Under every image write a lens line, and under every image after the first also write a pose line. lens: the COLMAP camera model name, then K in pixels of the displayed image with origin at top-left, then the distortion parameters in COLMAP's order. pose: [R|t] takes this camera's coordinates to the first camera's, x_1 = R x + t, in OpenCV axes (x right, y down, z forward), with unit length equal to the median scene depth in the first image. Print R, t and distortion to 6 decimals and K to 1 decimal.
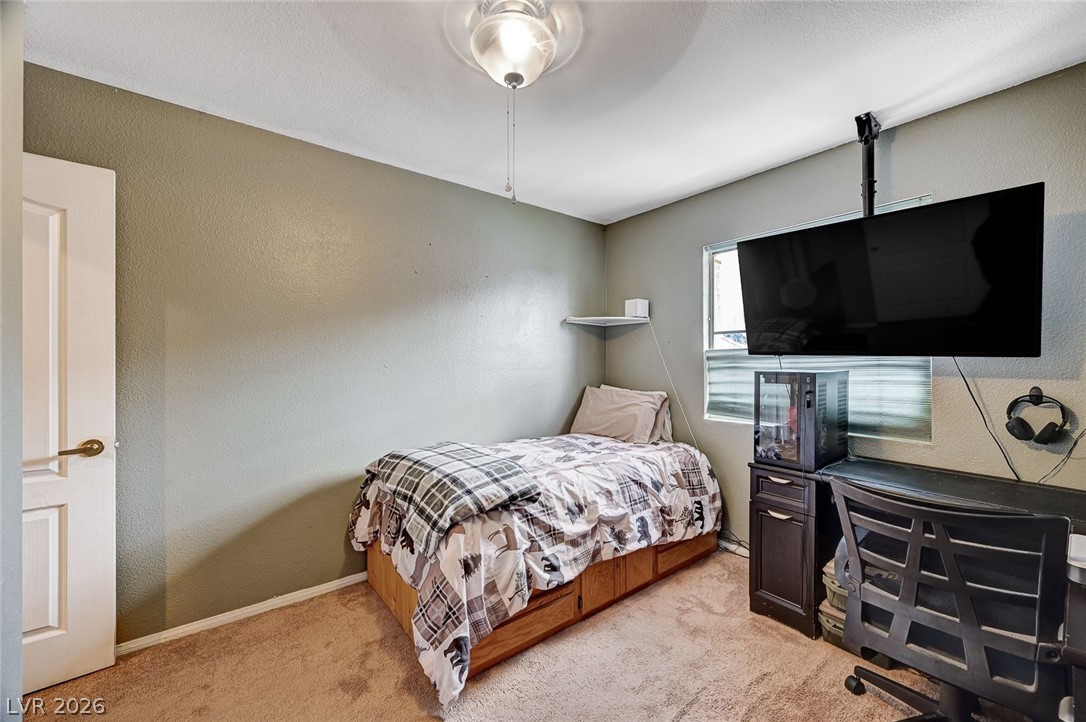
lens RADIAL K [[435.3, 0, 561.4], [0, 435.3, 363.1], [0, 0, 1]] dist [-0.000223, 0.000084]
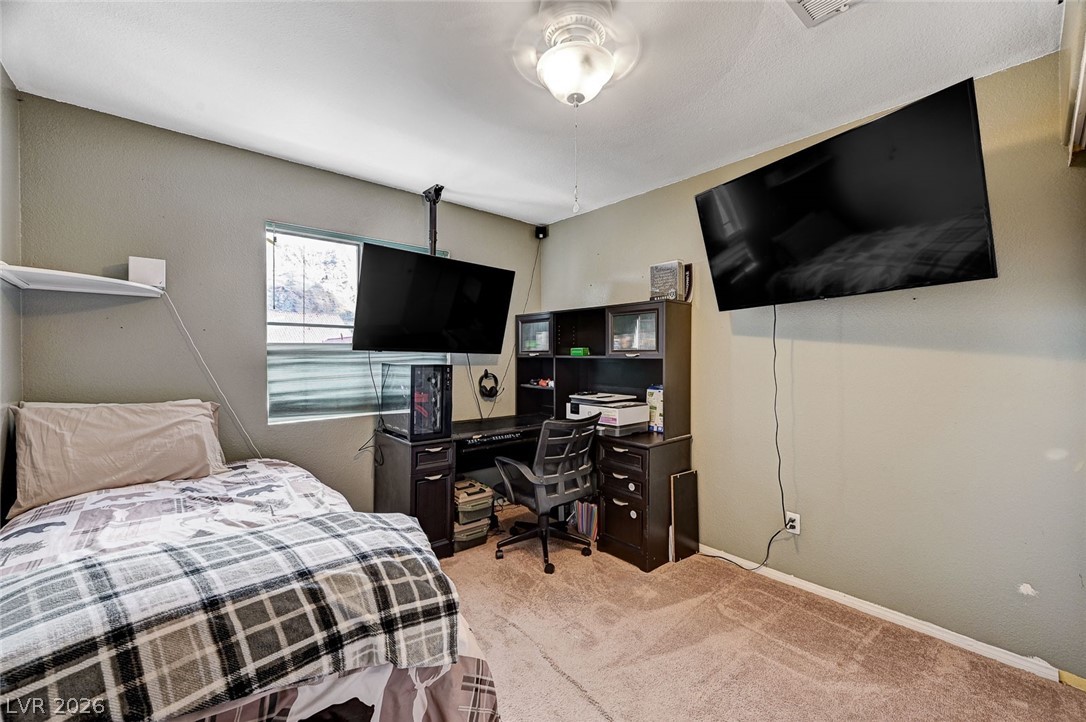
lens RADIAL K [[435.3, 0, 561.4], [0, 435.3, 363.1], [0, 0, 1]] dist [-0.000223, 0.000084]
pose [[-0.065033, -0.025783, 0.997550, -0.747428], [-0.003574, 0.999666, 0.025605, -0.020055], [-0.997877, -0.001900, -0.065103, 0.667780]]
